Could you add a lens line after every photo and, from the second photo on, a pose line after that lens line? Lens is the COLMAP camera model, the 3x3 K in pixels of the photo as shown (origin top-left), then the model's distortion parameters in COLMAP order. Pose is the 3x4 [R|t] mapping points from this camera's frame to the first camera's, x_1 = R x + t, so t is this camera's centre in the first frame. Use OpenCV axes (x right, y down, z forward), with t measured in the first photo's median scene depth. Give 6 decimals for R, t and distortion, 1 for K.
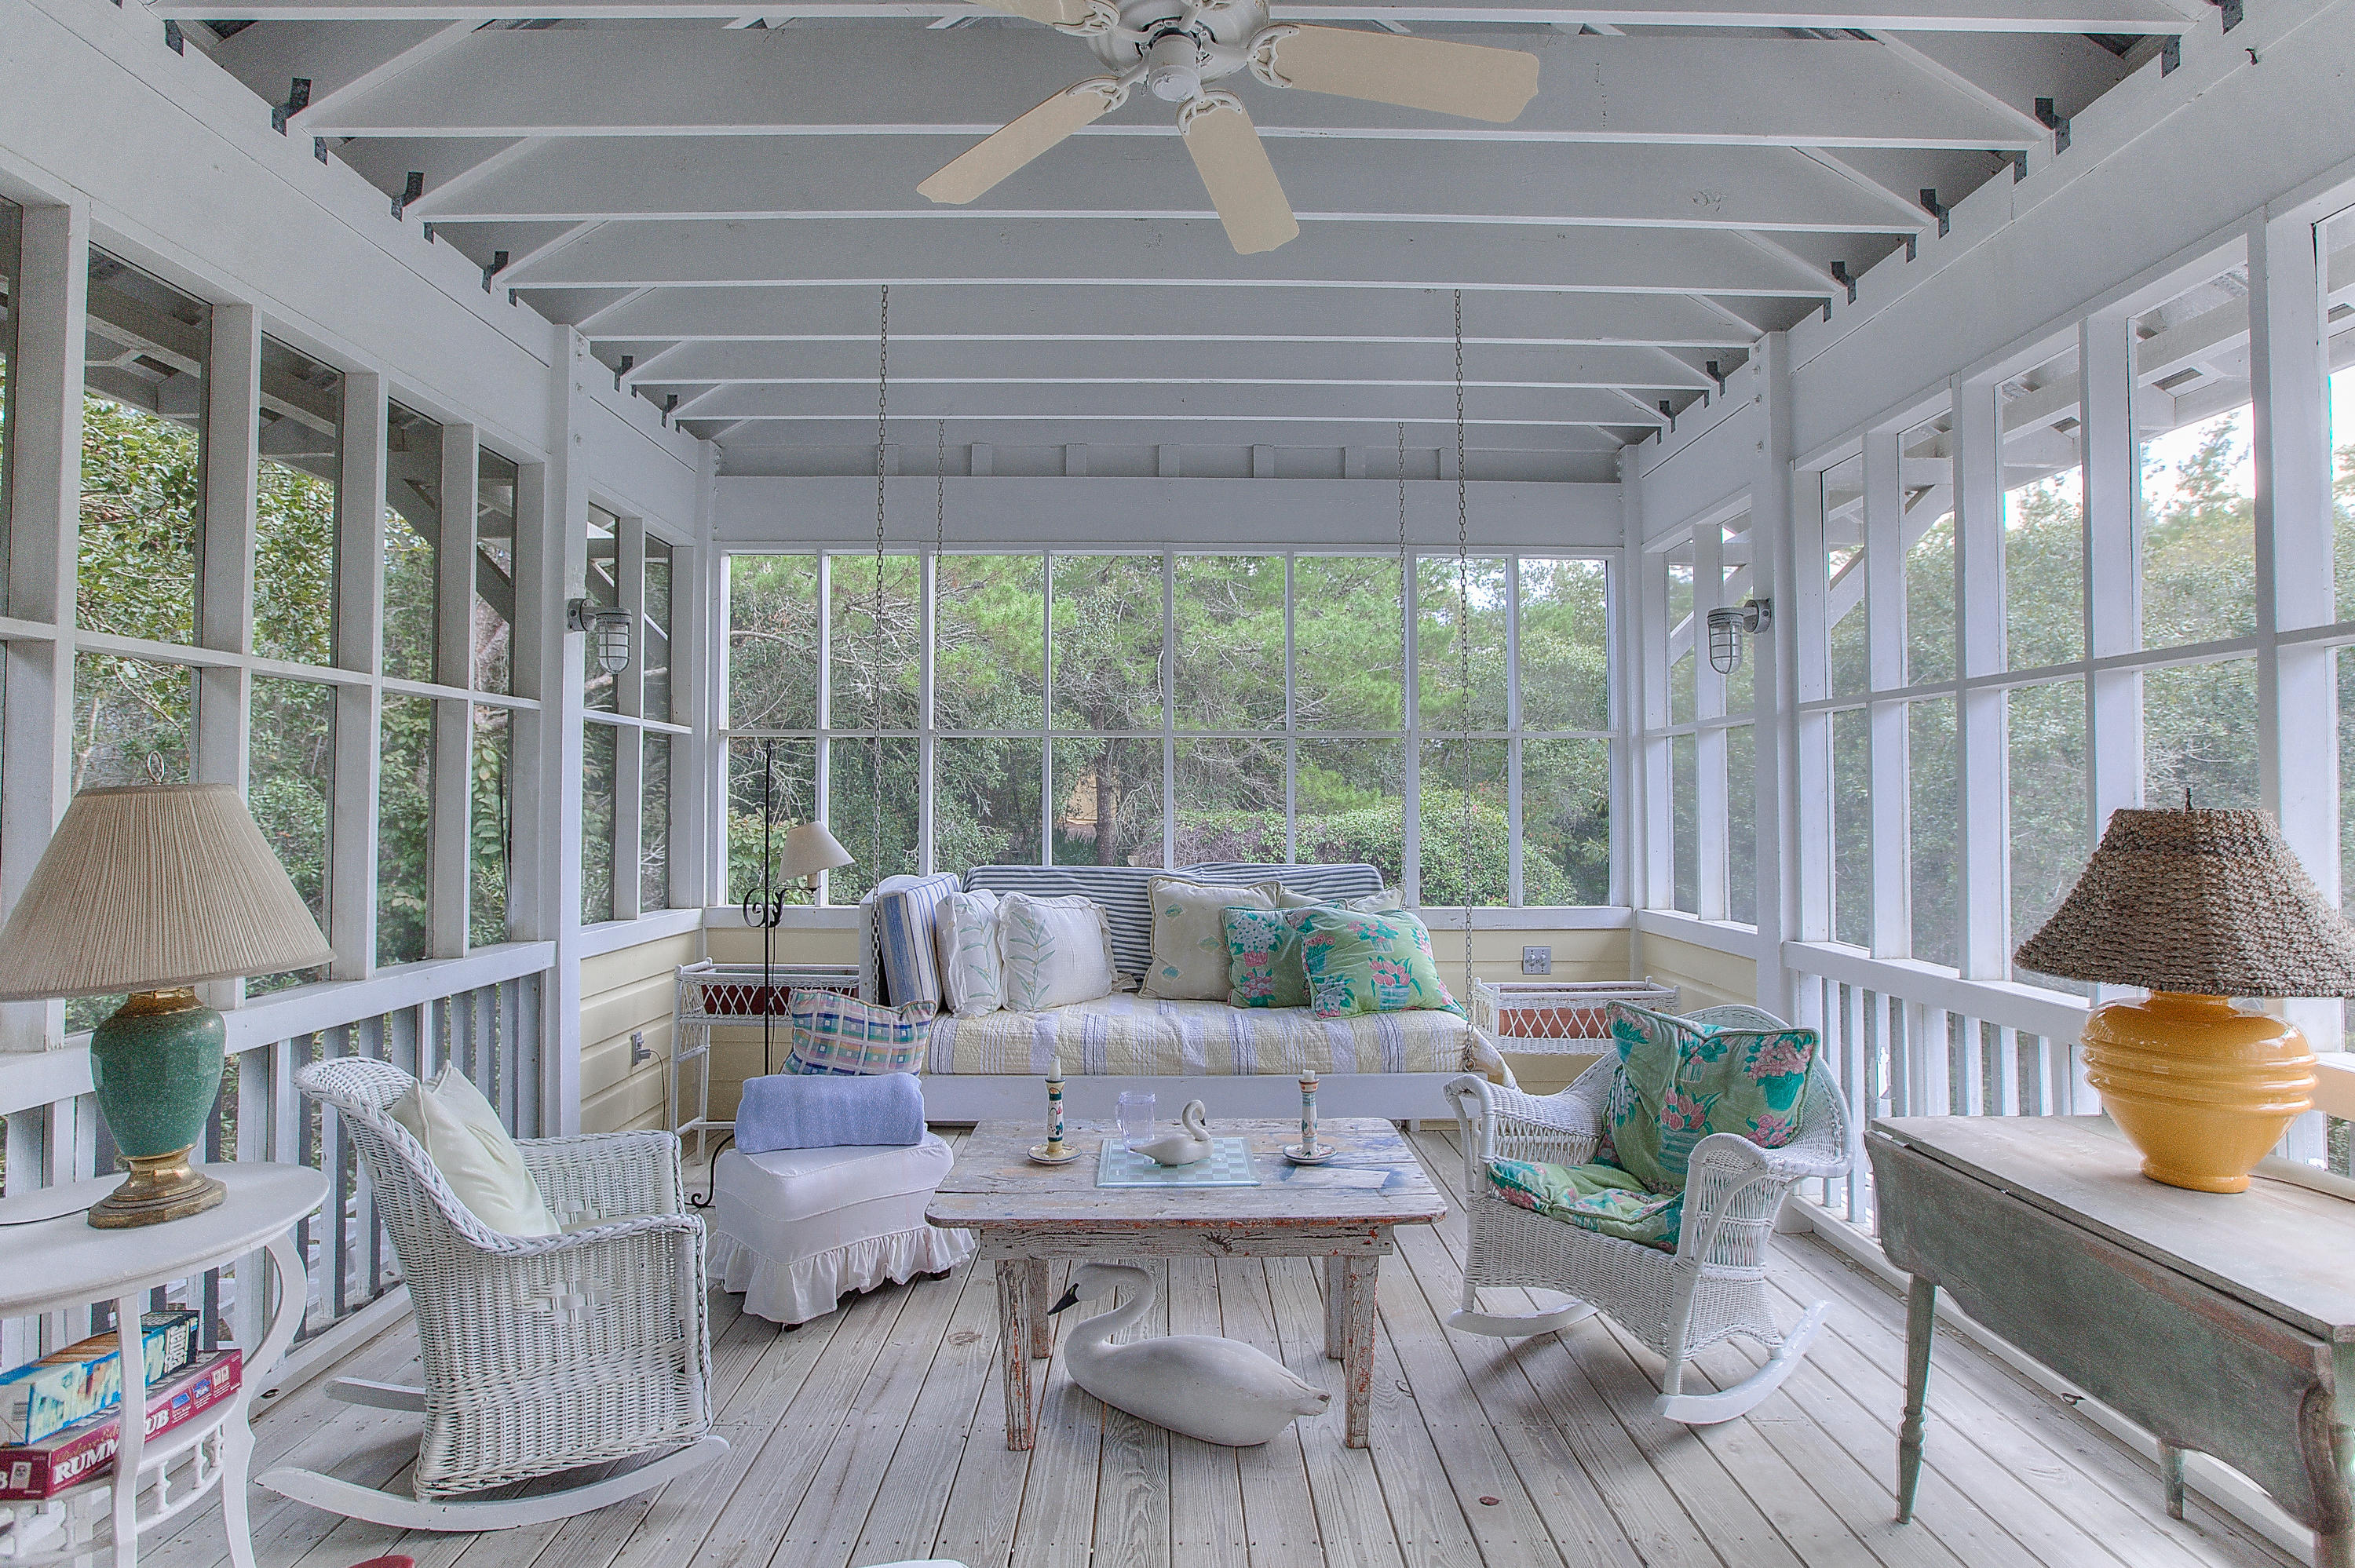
lens RADIAL K [[1163.4, 0, 1177.9], [0, 1163.4, 763.7], [0, 0, 1]] dist [-0.031482, 0.015544]
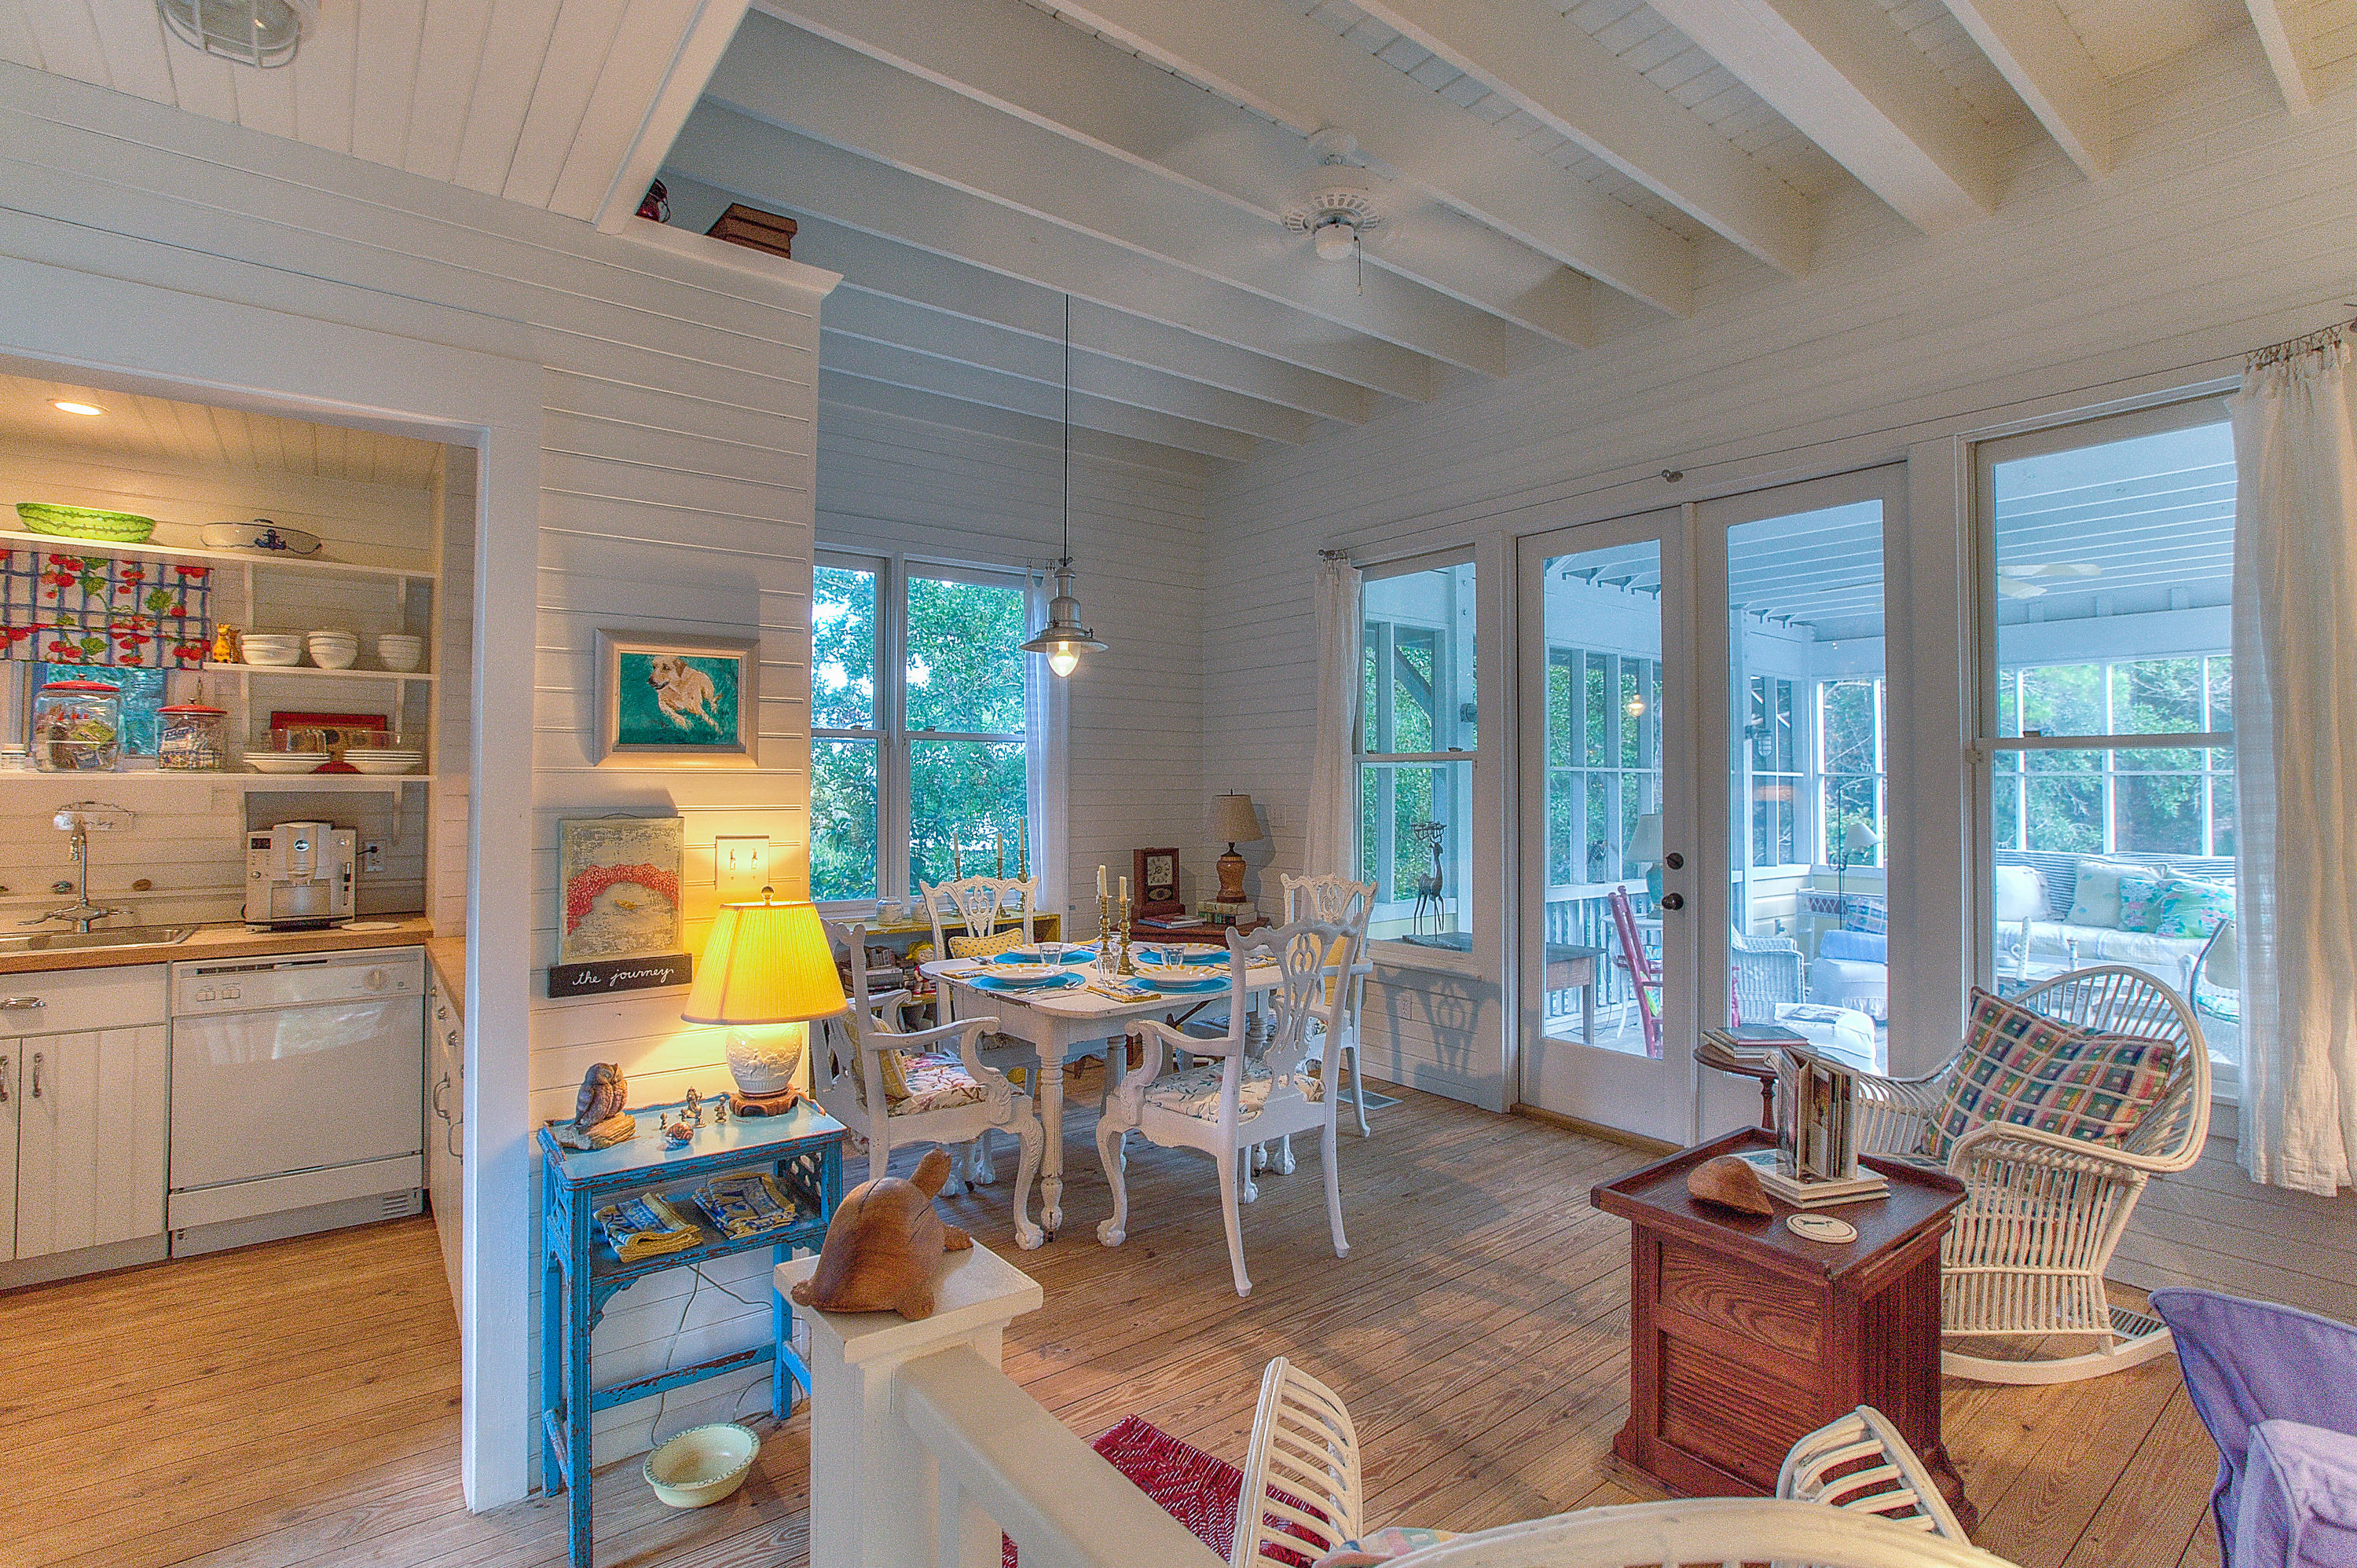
lens RADIAL K [[1101.7, 0, 1228.1], [0, 1101.7, 776.9], [0, 0, 1]] dist [-0.001781, 0.000219]
pose [[0.625369, -0.008094, -0.780287, 0.654624], [0.025774, 0.999615, 0.010288, -0.102920], [0.779903, -0.026545, 0.625337, -1.430032]]
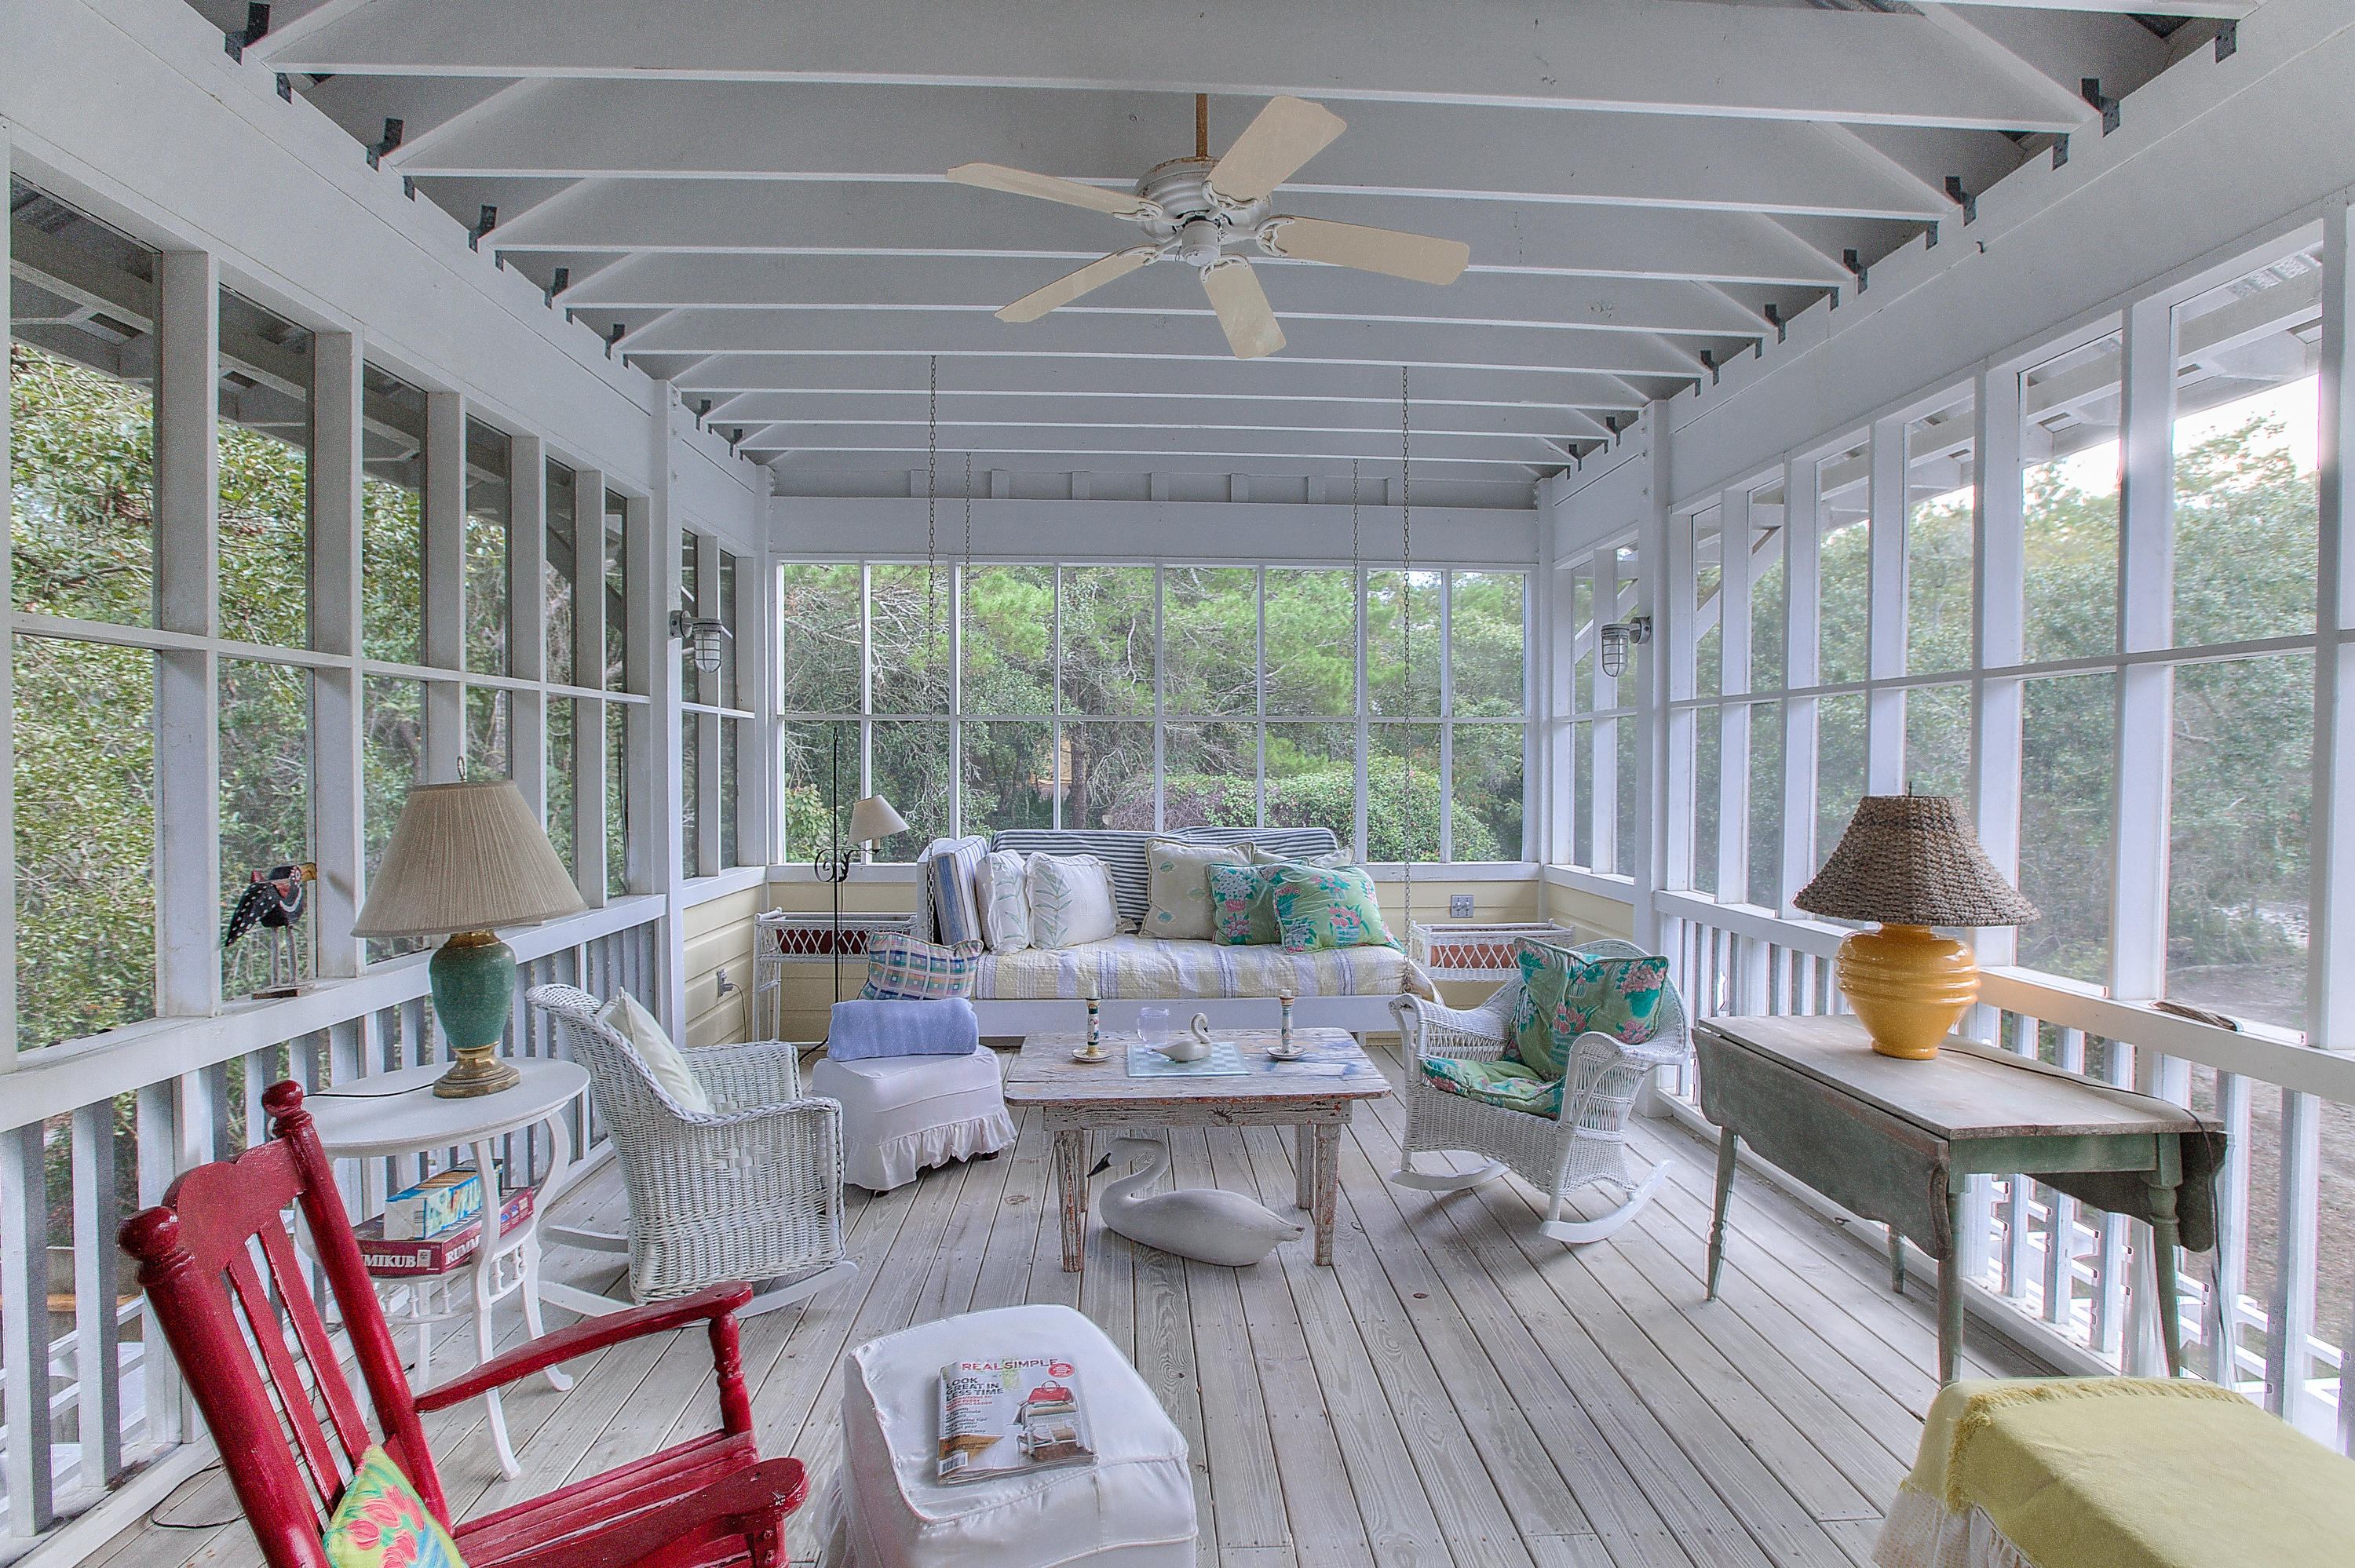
lens RADIAL K [[1088.5, 0, 1184.4], [0, 1088.5, 775.5], [0, 0, 1]] dist [-0.035348, 0.010818]
pose [[0.998993, 0.000349, 0.044857, -0.049204], [-0.002378, 0.998976, 0.045185, -0.026971], [-0.044795, -0.045246, 0.997971, -0.175924]]
